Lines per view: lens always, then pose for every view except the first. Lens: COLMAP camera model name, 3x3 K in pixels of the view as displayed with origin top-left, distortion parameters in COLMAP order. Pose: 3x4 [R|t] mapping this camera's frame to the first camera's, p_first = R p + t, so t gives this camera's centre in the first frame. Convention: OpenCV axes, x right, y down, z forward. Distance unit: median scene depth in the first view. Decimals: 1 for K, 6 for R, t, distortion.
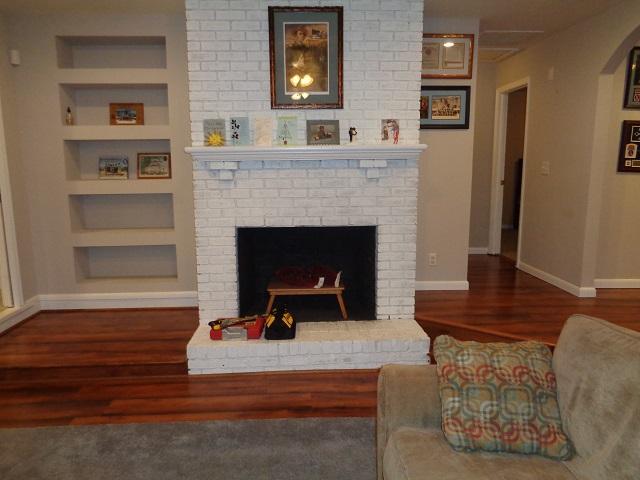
lens RADIAL K [[480.6, 0, 320.3], [0, 480.6, 240.7], [0, 0, 1]] dist [-0.009722, 0.010536]
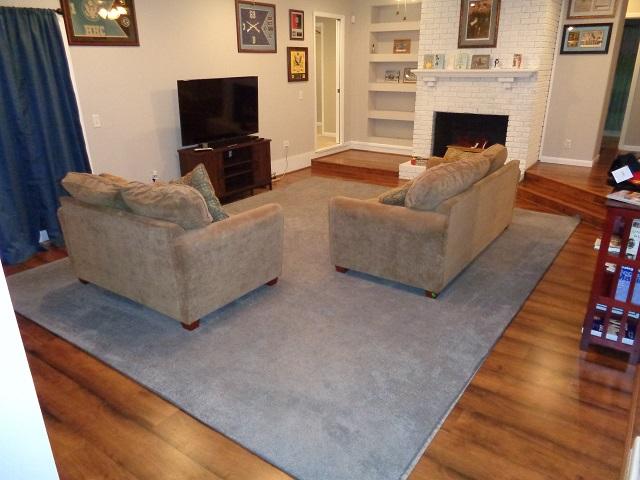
lens RADIAL K [[480.6, 0, 321.4], [0, 480.6, 241.3], [0, 0, 1]] dist [-0.009722, 0.010536]
pose [[0.787699, 0.217836, -0.576262, 0.674107], [-0.093331, 0.966798, 0.237889, 0.058805], [0.608950, -0.133602, 0.781876, -0.846573]]
